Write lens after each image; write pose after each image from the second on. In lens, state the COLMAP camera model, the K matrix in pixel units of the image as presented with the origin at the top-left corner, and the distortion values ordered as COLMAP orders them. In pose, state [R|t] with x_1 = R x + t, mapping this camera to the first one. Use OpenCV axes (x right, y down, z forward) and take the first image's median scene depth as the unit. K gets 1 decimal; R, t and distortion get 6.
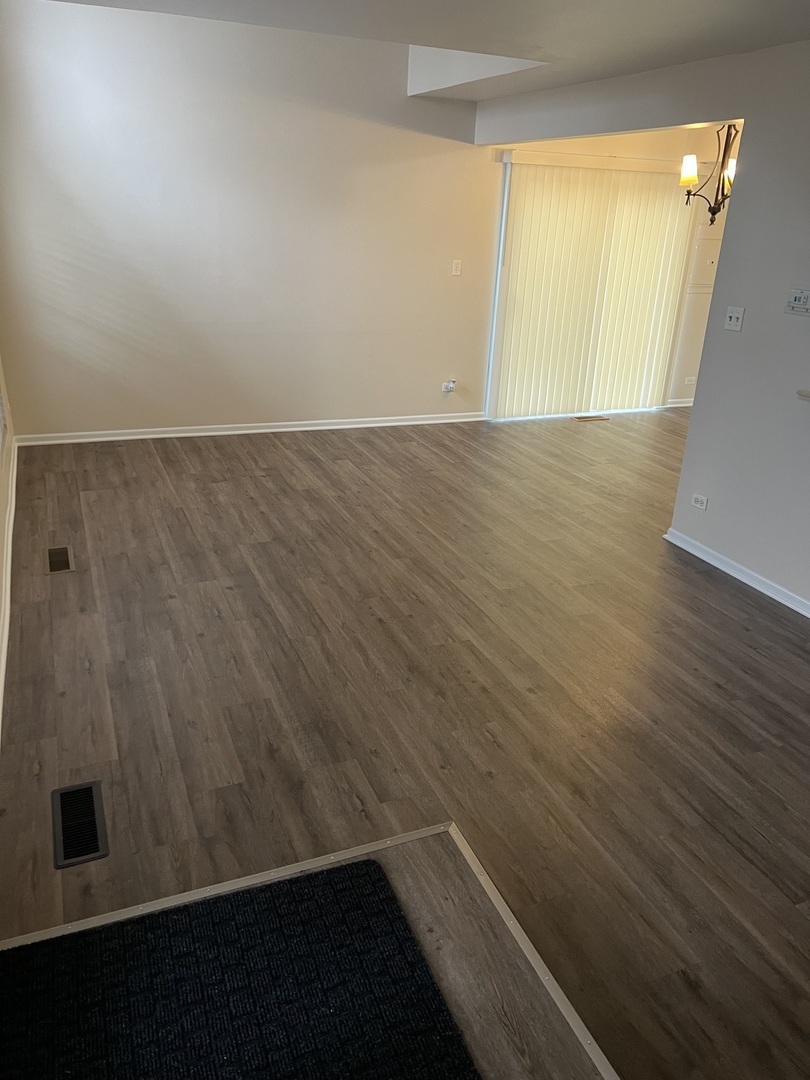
lens RADIAL K [[781.5, 0, 413.4], [0, 781.5, 531.3], [0, 0, 1]] dist [0.022948, -0.024092]
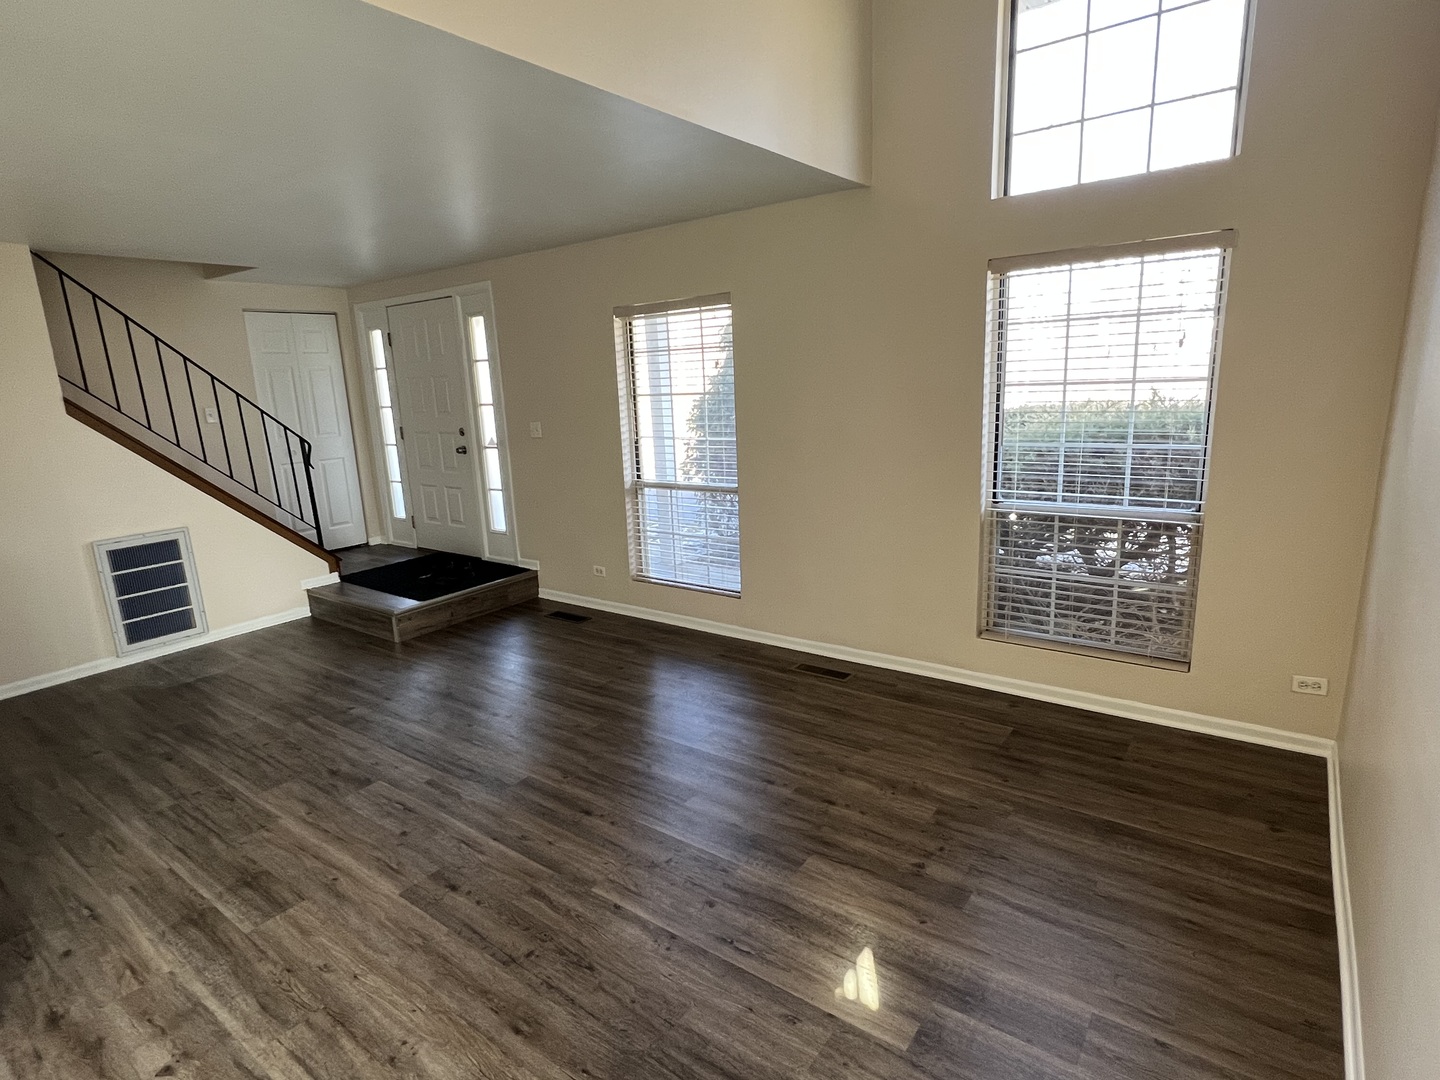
lens RADIAL K [[747.3, 0, 720.2], [0, 747.3, 546.5], [0, 0, 1]] dist [-0.014583, 0.001778]
pose [[-0.858961, 0.103134, -0.501547, 0.135740], [-0.193071, 0.841972, 0.503793, -0.484140], [0.474247, 0.529572, -0.703309, 1.260965]]
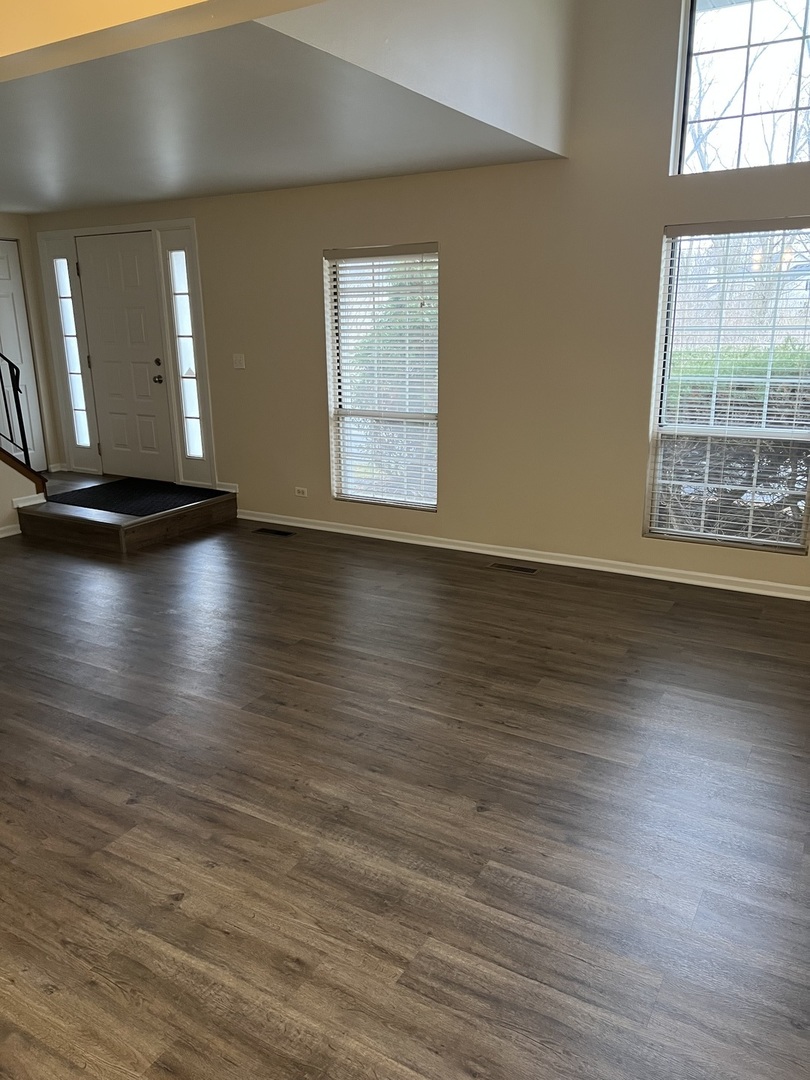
lens RADIAL K [[781.5, 0, 408.0], [0, 781.5, 547.2], [0, 0, 1]] dist [0.022948, -0.024092]
pose [[-0.795436, 0.133830, -0.591077, 0.362524], [-0.253843, 0.812061, 0.525471, -0.507550], [0.550314, 0.568020, -0.611971, 1.350797]]
